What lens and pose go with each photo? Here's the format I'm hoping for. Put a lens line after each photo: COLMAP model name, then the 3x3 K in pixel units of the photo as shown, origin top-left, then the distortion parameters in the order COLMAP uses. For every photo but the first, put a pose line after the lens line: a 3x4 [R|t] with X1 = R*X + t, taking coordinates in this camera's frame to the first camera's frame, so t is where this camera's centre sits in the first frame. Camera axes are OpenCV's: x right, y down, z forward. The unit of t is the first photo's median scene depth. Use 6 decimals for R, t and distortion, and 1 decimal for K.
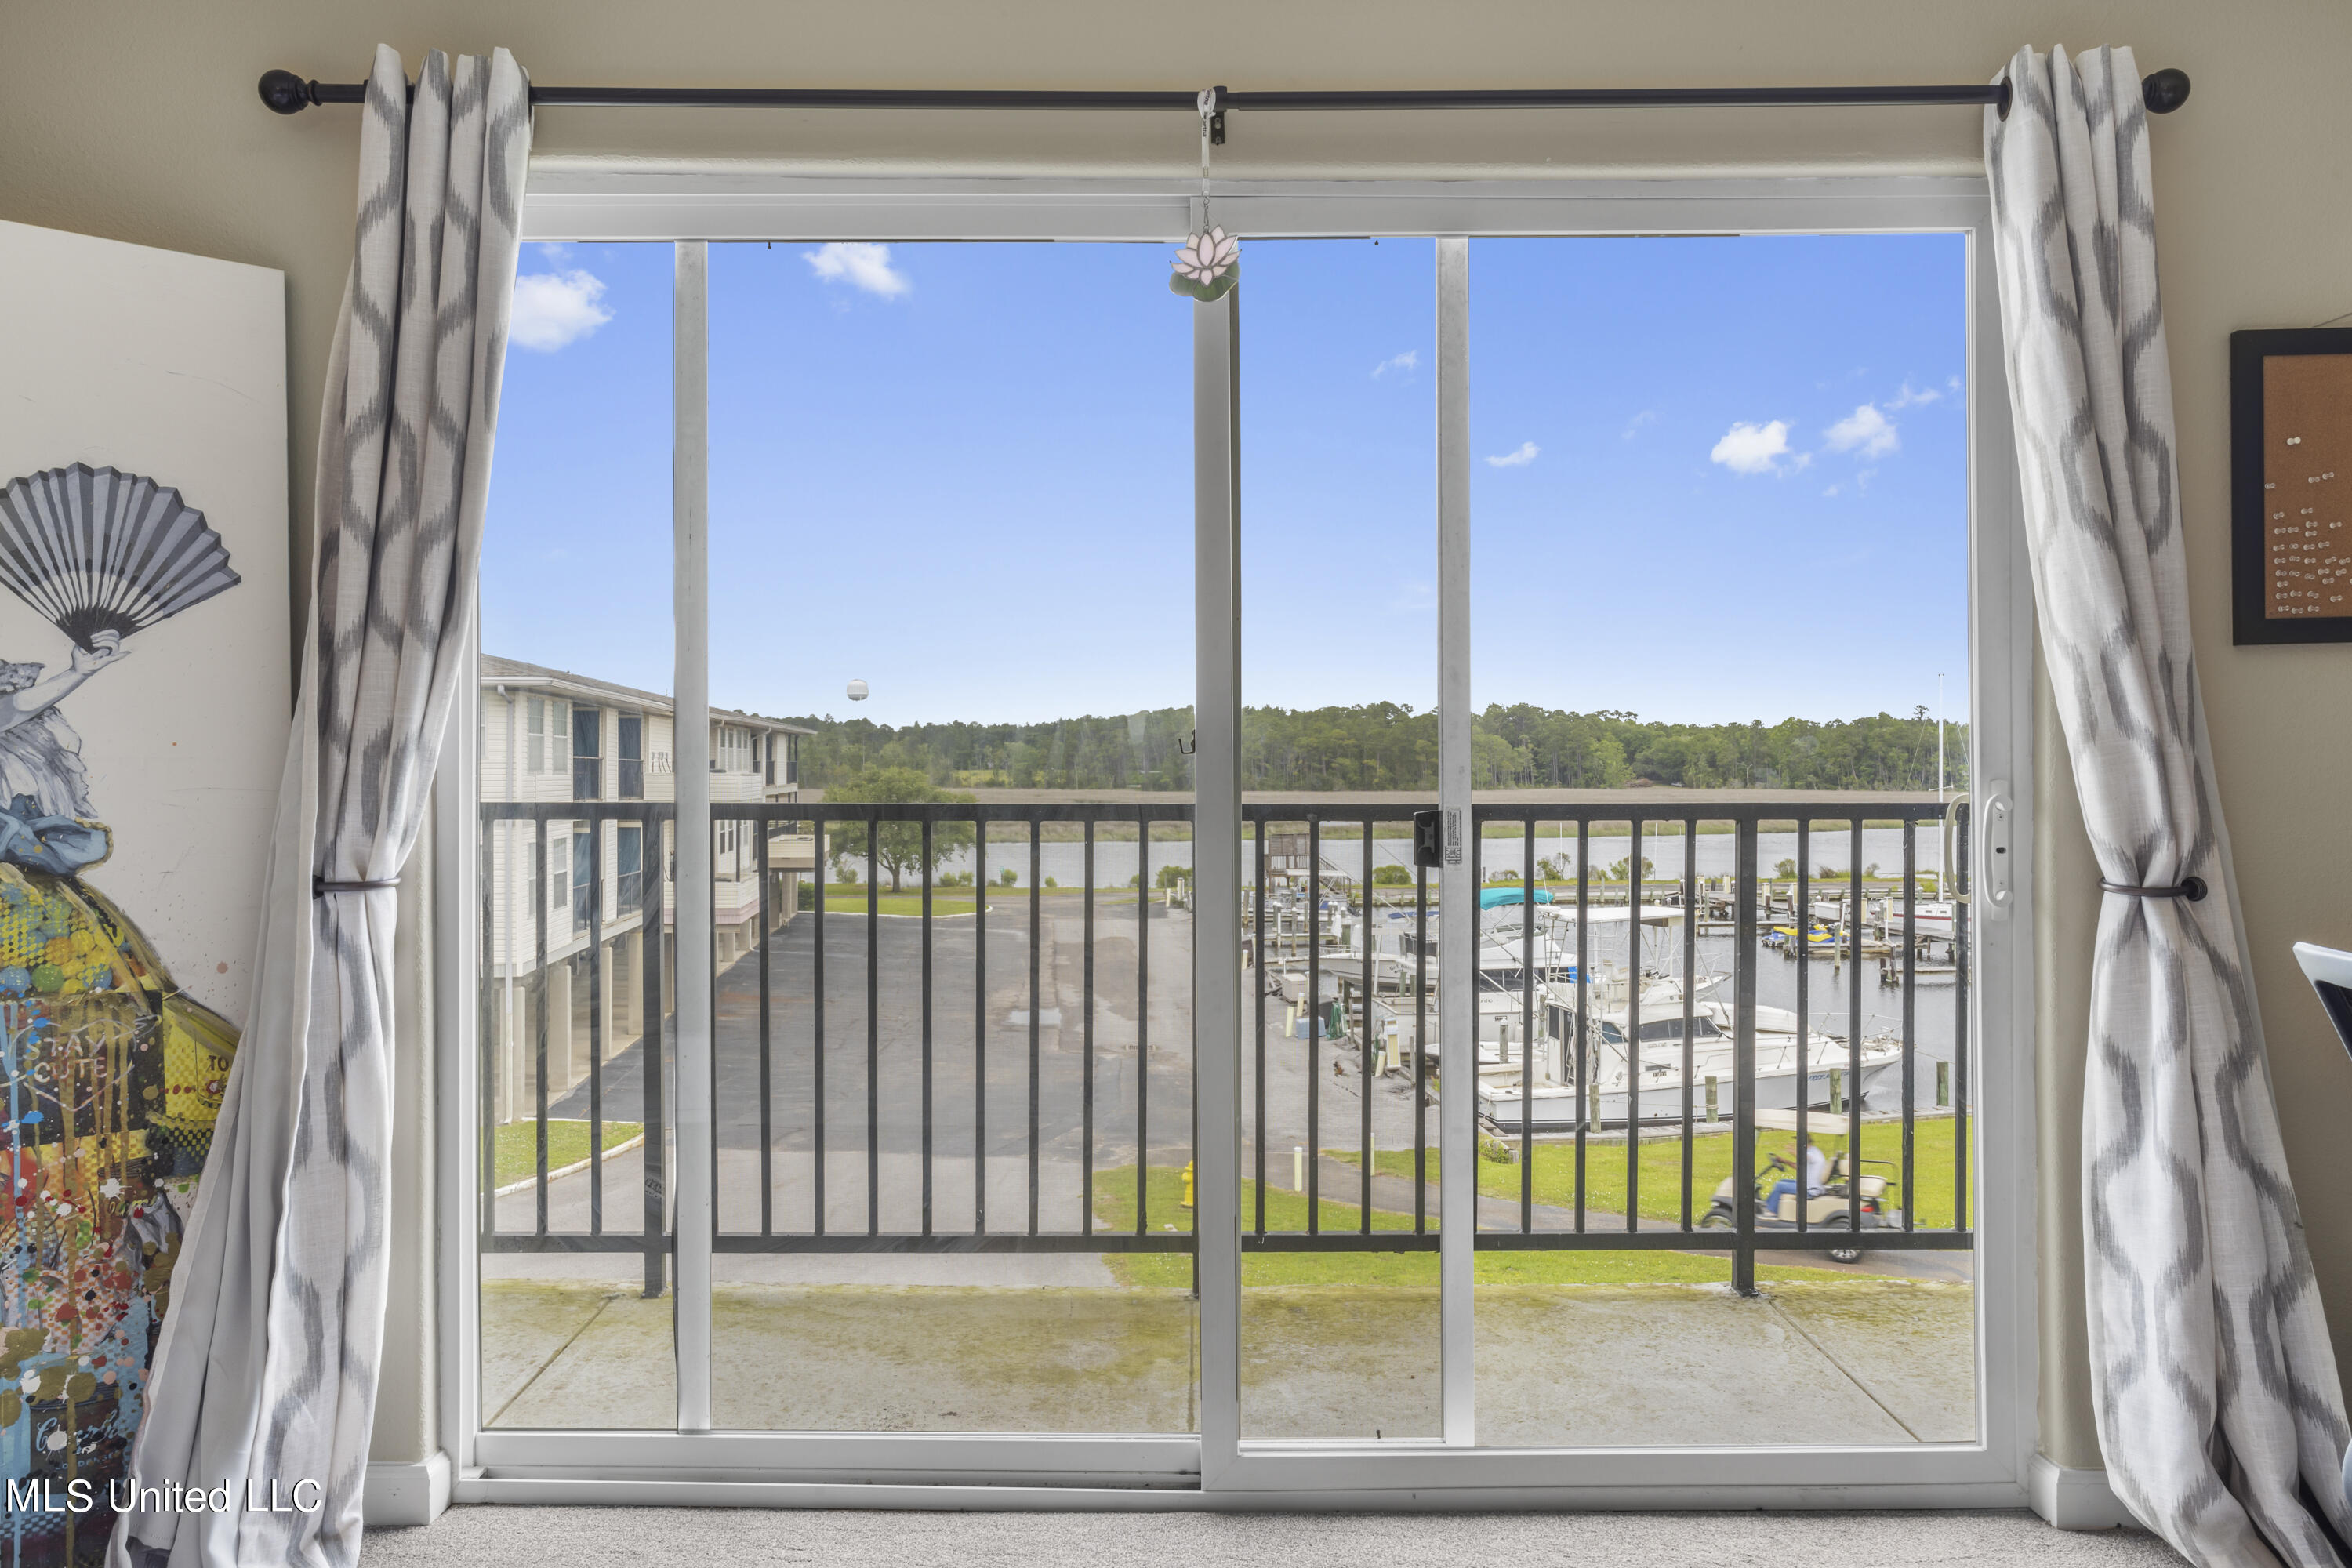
lens RADIAL K [[1708.9, 0, 1190.1], [0, 1708.9, 796.6], [0, 0, 1]] dist [-0.000856, 0.014151]
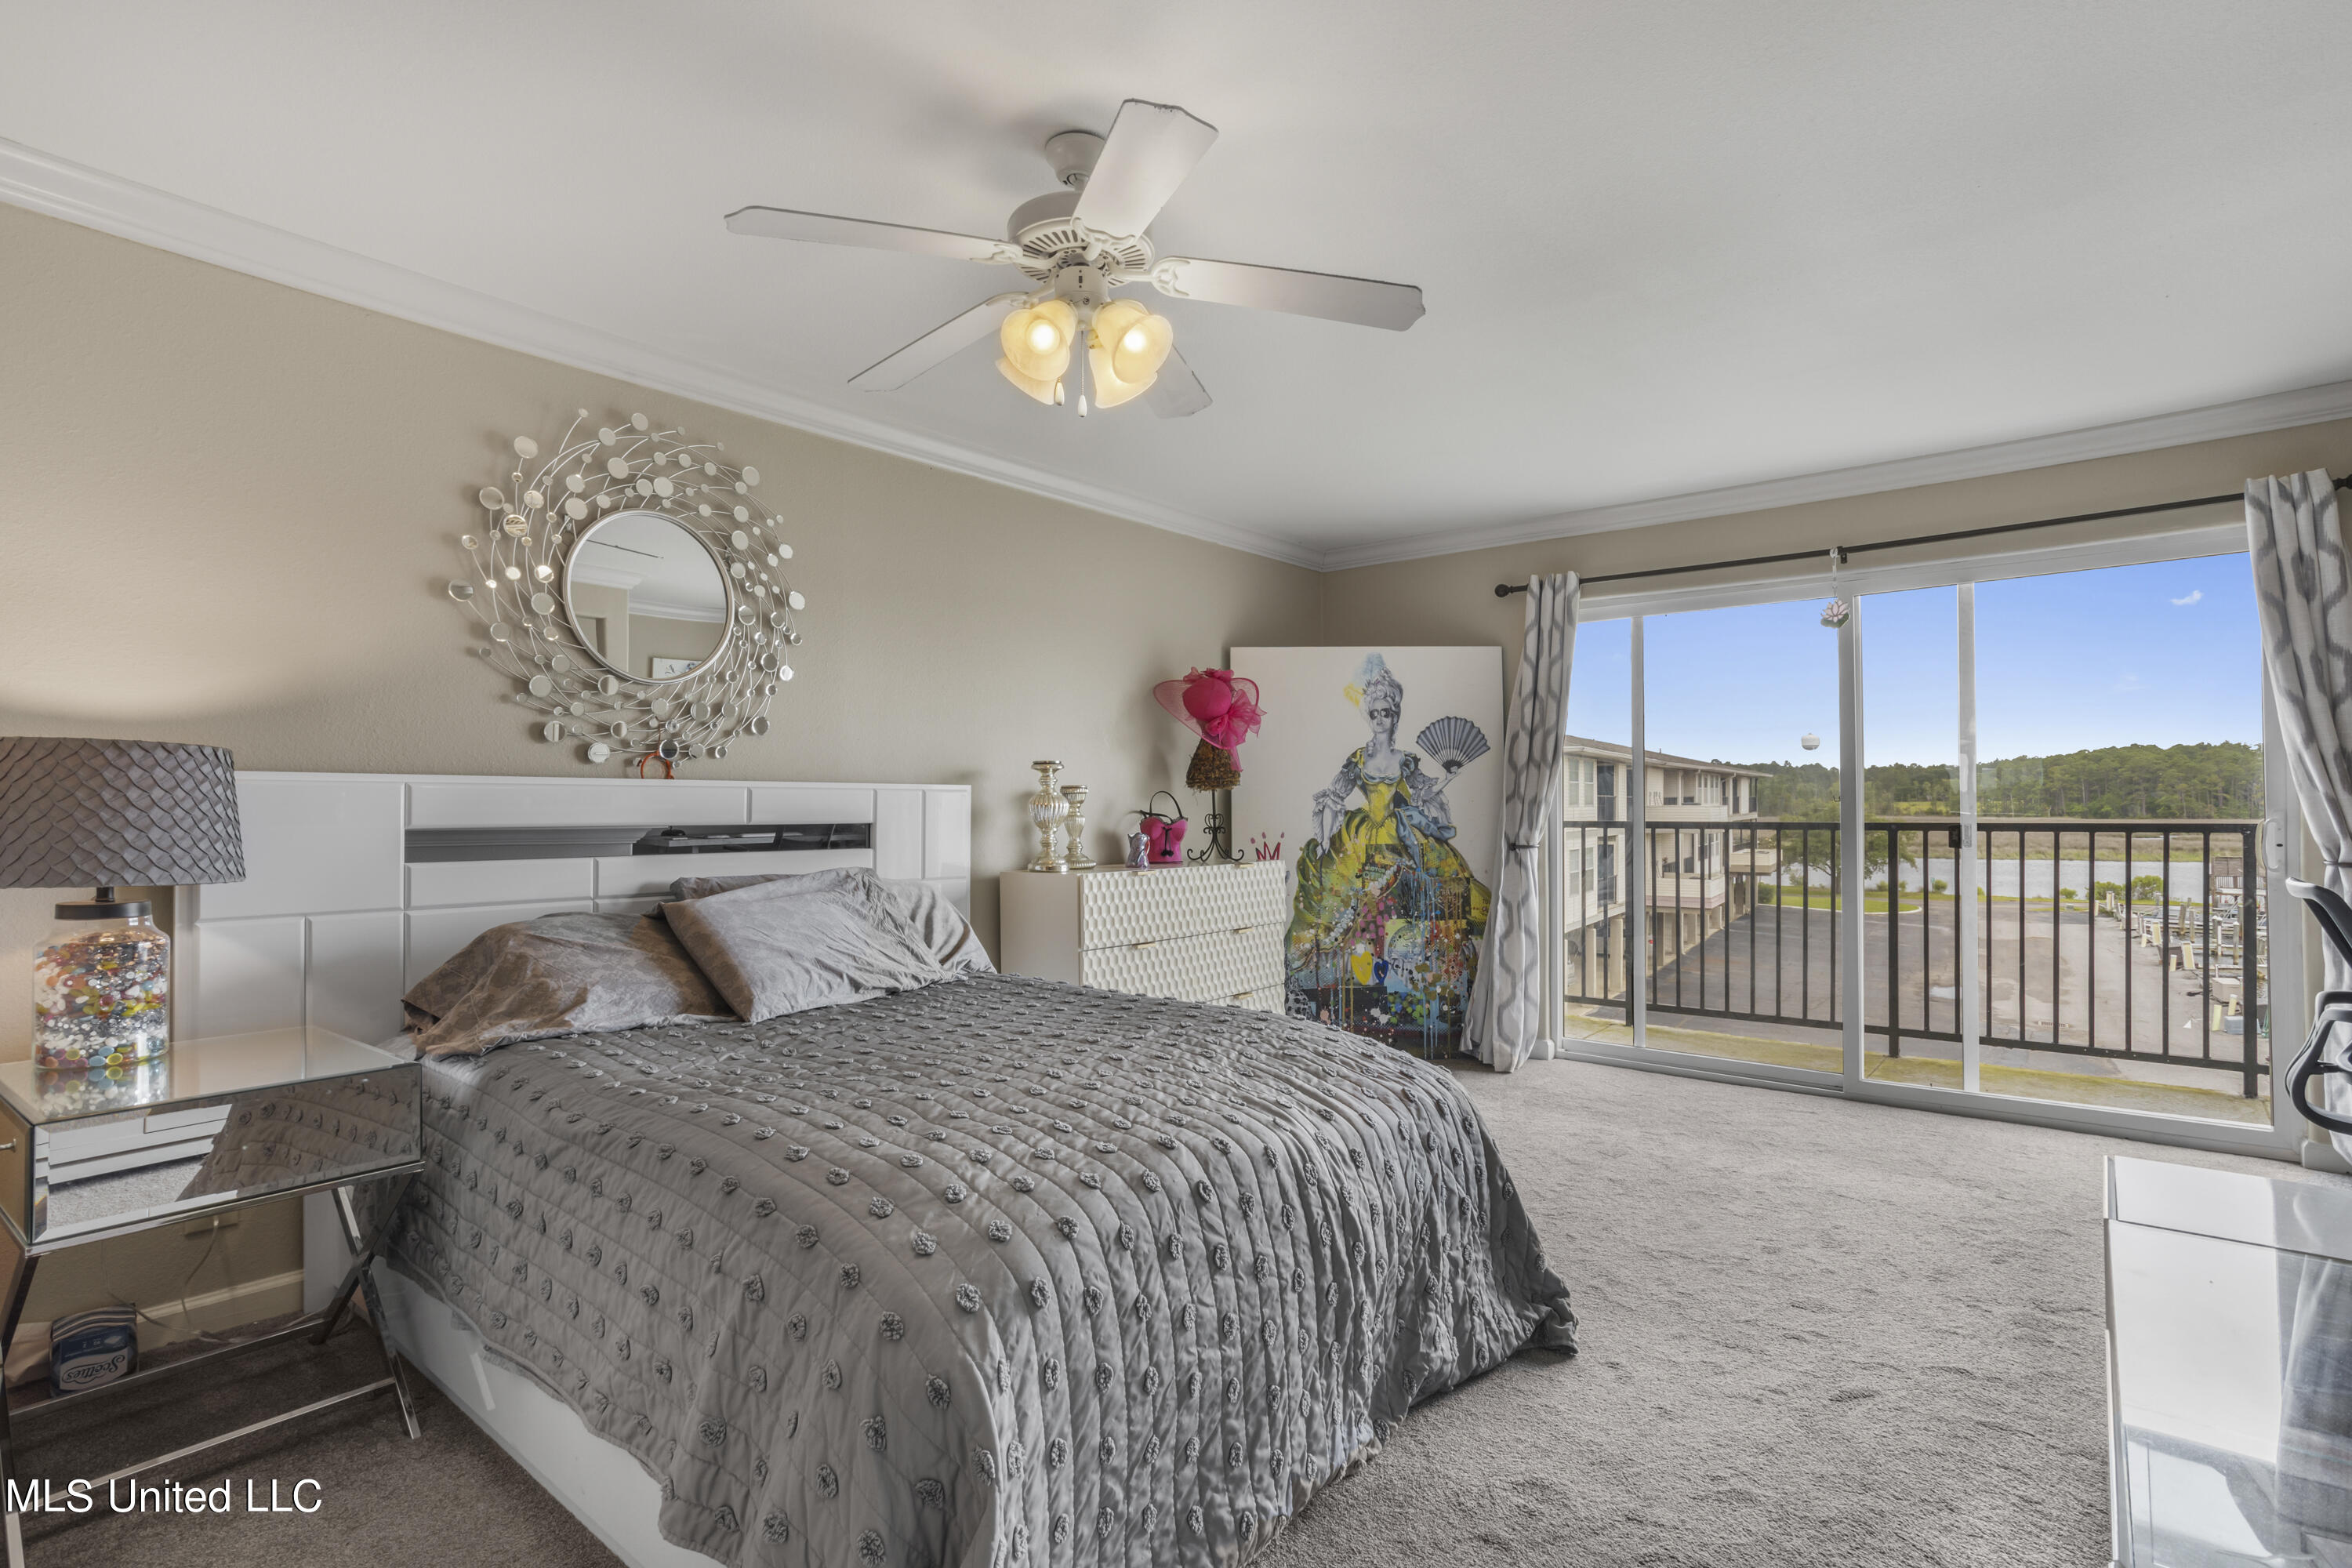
lens RADIAL K [[1148.5, 0, 1159.5], [0, 1148.5, 780.1], [0, 0, 1]] dist [-0.036774, 0.016494]
pose [[0.756791, -0.018335, -0.653400, 0.355482], [-0.005188, 0.999407, -0.034052, 0.005841], [0.653636, 0.029160, 0.756247, -0.978434]]
